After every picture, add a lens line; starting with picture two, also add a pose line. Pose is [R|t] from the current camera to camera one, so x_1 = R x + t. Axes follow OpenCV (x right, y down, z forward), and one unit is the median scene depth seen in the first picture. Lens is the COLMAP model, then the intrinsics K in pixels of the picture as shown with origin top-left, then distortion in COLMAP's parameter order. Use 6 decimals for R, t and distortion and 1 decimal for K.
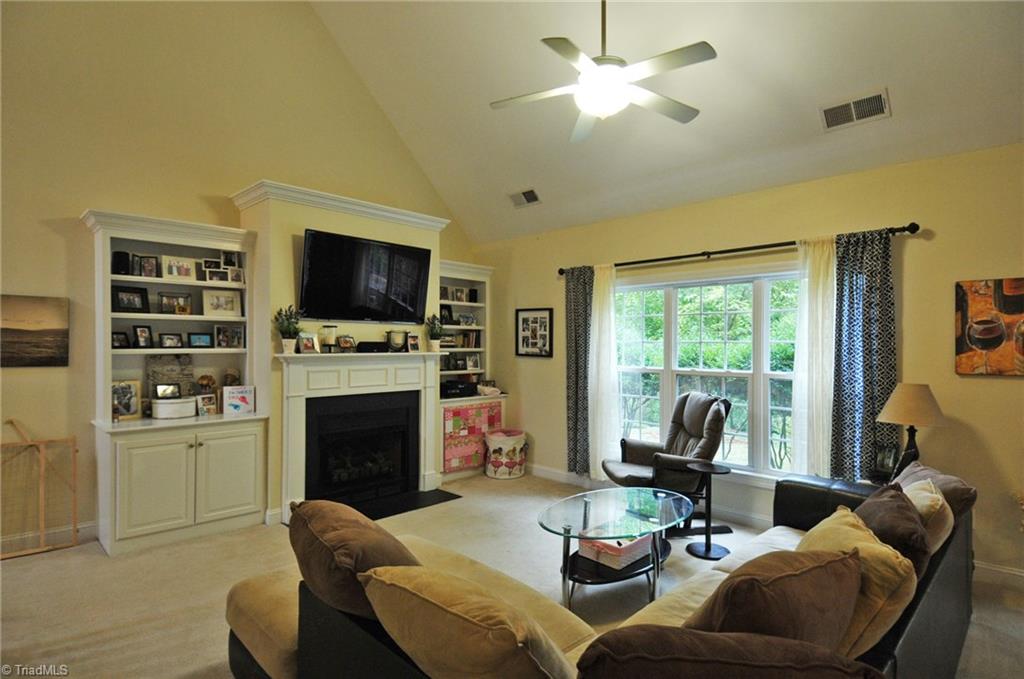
lens RADIAL K [[536.8, 0, 512.0], [0, 536.8, 339.5], [0, 0, 1]] dist [0.000478, -0.000247]
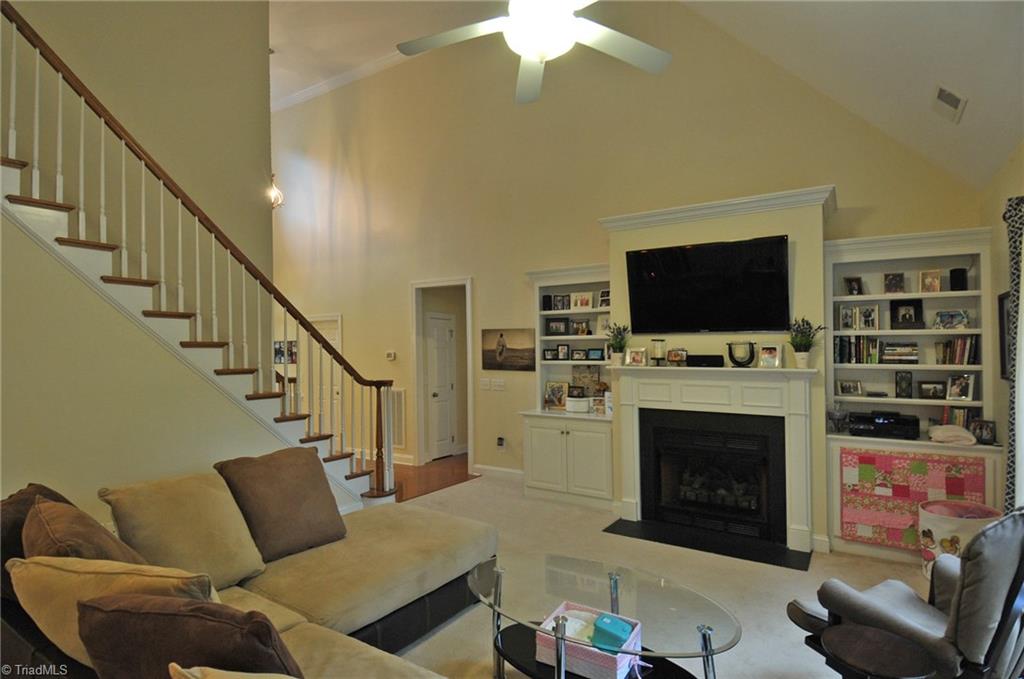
lens RADIAL K [[524.8, 0, 511.9], [0, 524.8, 348.1], [0, 0, 1]] dist [-0.023273, -0.000873]
pose [[0.180305, -0.016310, -0.983476, 0.538986], [0.005262, 0.999864, -0.015617, 0.004201], [0.983597, -0.002359, 0.180366, 0.504424]]
